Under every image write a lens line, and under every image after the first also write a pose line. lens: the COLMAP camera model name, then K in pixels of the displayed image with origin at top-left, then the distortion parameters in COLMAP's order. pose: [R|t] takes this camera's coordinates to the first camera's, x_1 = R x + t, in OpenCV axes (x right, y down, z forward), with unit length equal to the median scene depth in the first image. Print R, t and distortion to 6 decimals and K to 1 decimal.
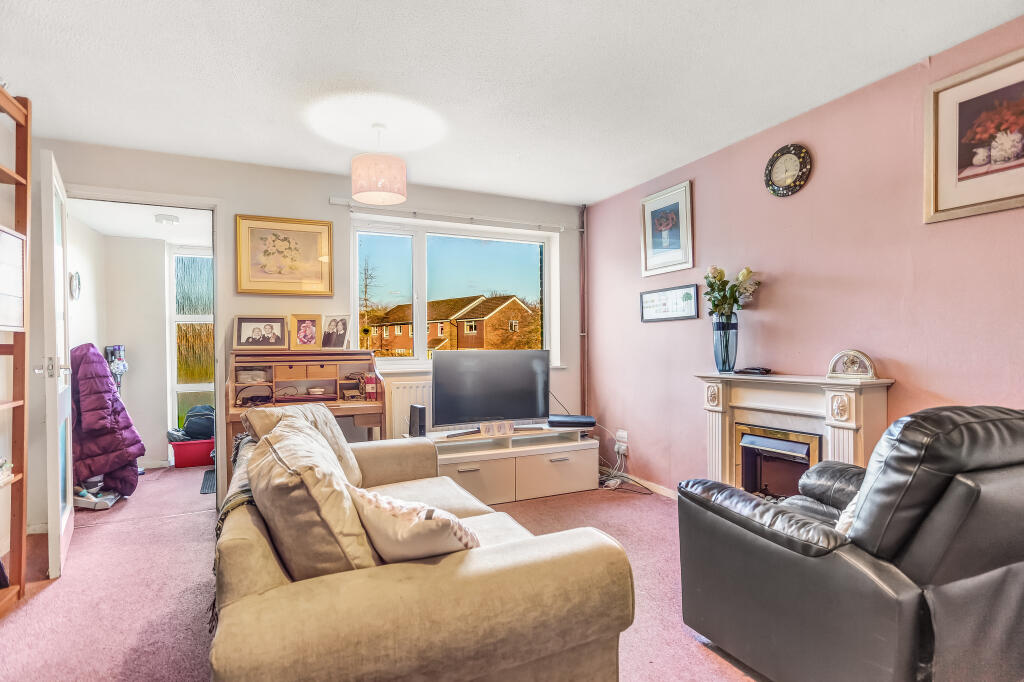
lens RADIAL K [[510.3, 0, 511.8], [0, 510.3, 350.2], [0, 0, 1]] dist [-0.046386, 0.030614]
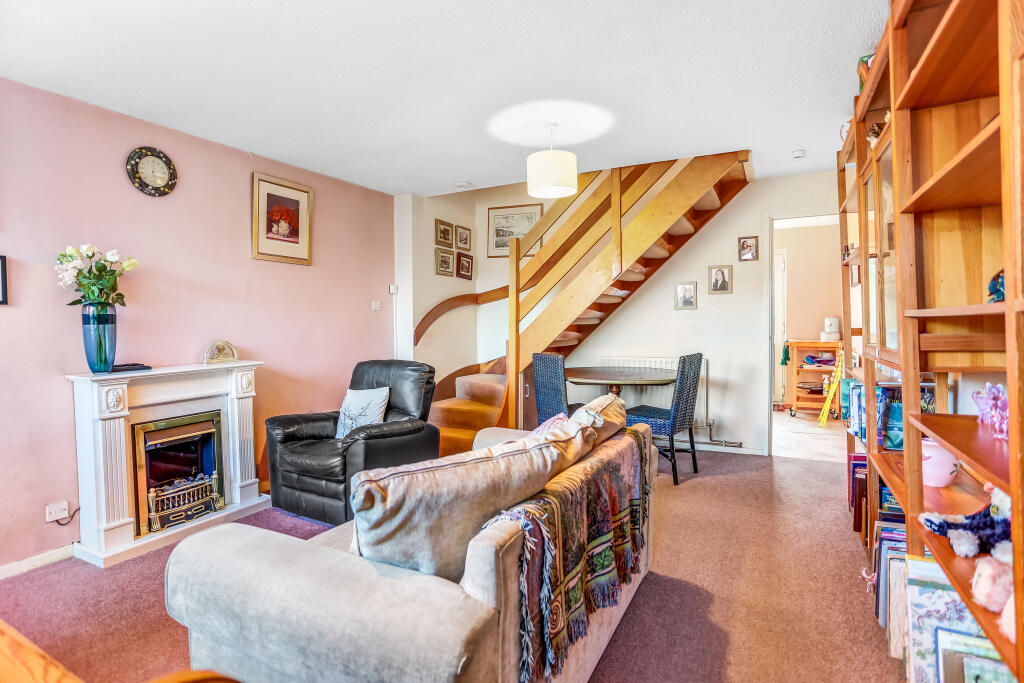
lens RADIAL K [[501.8, 0, 509.1], [0, 501.8, 336.1], [0, 0, 1]] dist [-0.051182, 0.029510]
pose [[-0.593158, 0.002394, 0.805082, -0.674680], [0.036556, 0.999044, 0.023963, -0.013682], [-0.804256, 0.043644, -0.592679, 0.974821]]
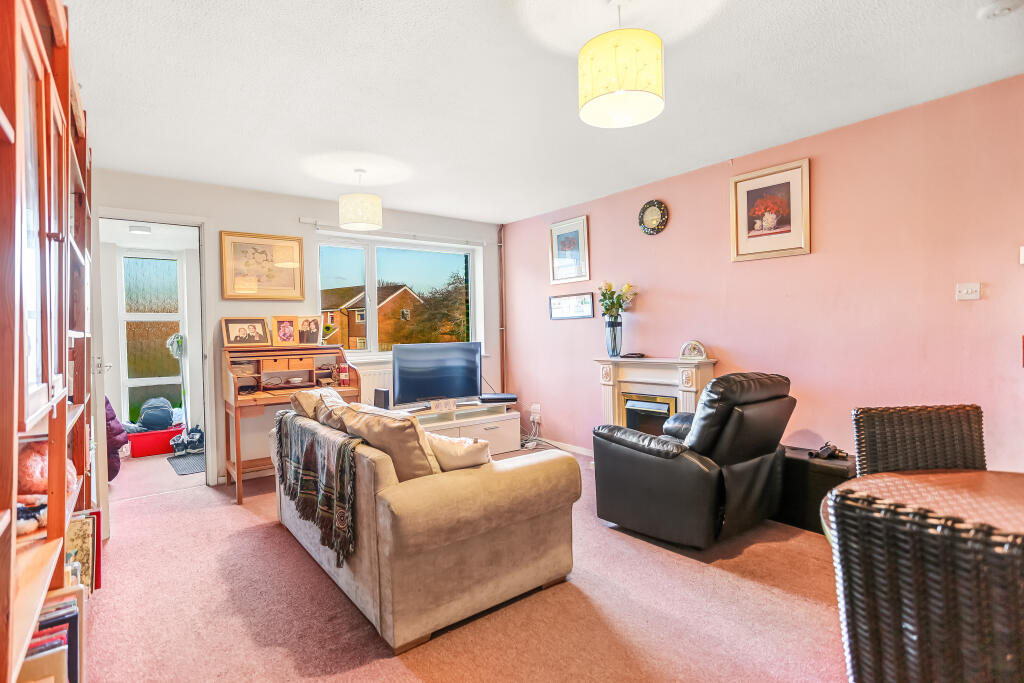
lens RADIAL K [[501.8, 0, 509.1], [0, 501.8, 336.1], [0, 0, 1]] dist [-0.051182, 0.029510]
pose [[0.976025, -0.013750, 0.217226, -0.169292], [0.014313, 0.999897, -0.001019, -0.017409], [-0.217189, 0.004104, 0.976121, -0.302119]]
